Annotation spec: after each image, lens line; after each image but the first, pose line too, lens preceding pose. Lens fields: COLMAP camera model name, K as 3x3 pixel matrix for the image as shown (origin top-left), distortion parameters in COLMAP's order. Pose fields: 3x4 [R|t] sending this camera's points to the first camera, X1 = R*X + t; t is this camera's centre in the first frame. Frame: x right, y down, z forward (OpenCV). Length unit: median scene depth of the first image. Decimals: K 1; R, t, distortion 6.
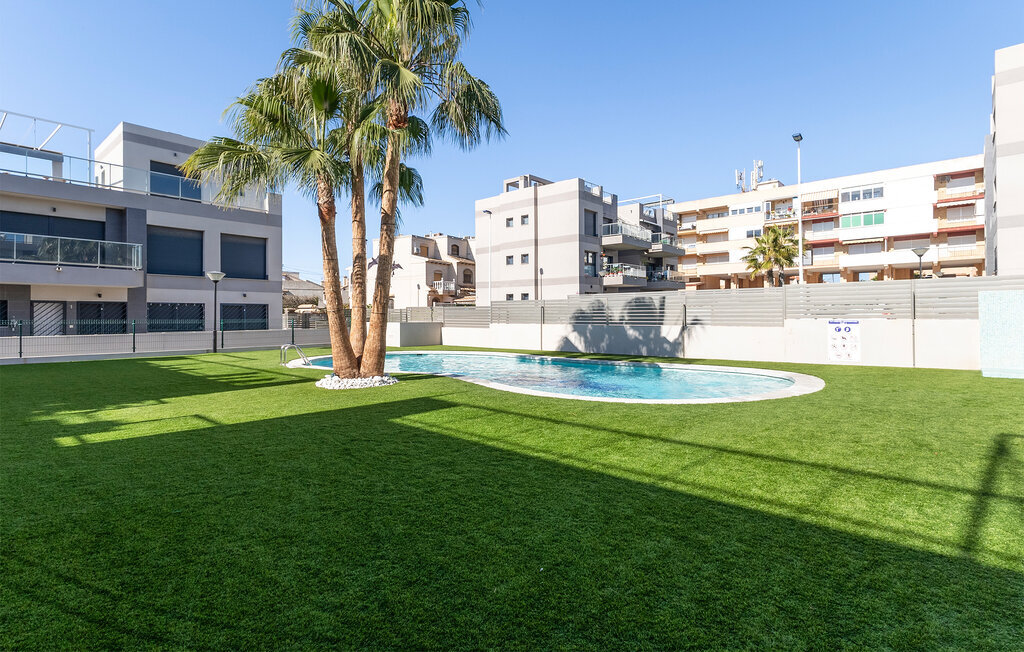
lens RADIAL K [[494.6, 0, 509.6], [0, 494.6, 309.8], [0, 0, 1]] dist [0.025989, -0.000250]
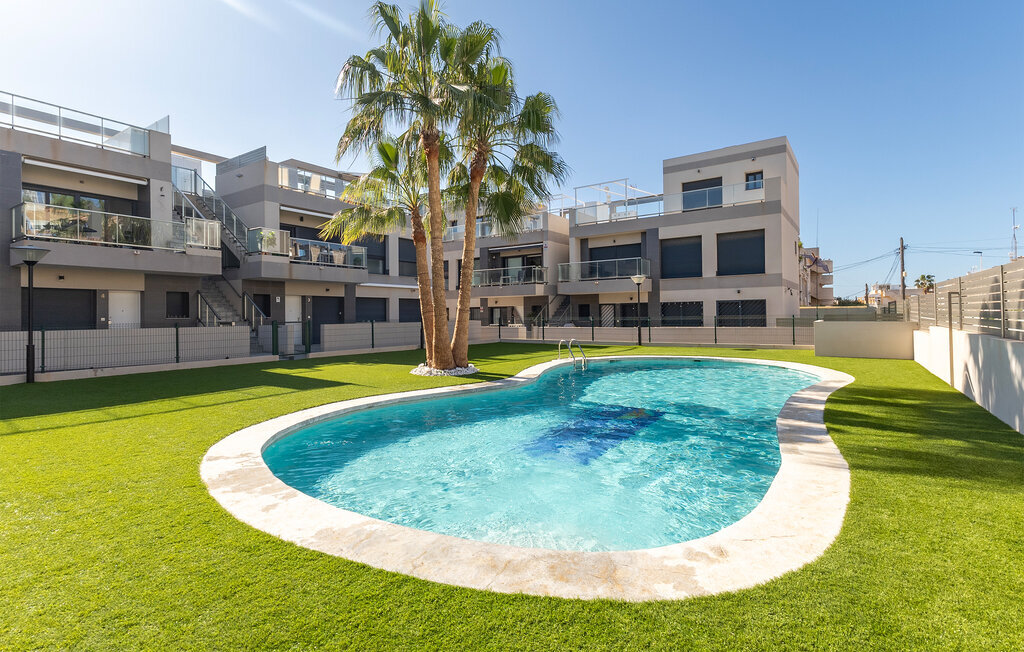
lens RADIAL K [[494.6, 0, 509.6], [0, 494.6, 309.8], [0, 0, 1]] dist [0.025989, -0.000250]
pose [[0.105094, -0.012068, -0.994389, 0.392105], [0.025676, 0.999626, -0.009418, 0.004649], [0.994131, -0.024542, 0.105364, 0.432228]]
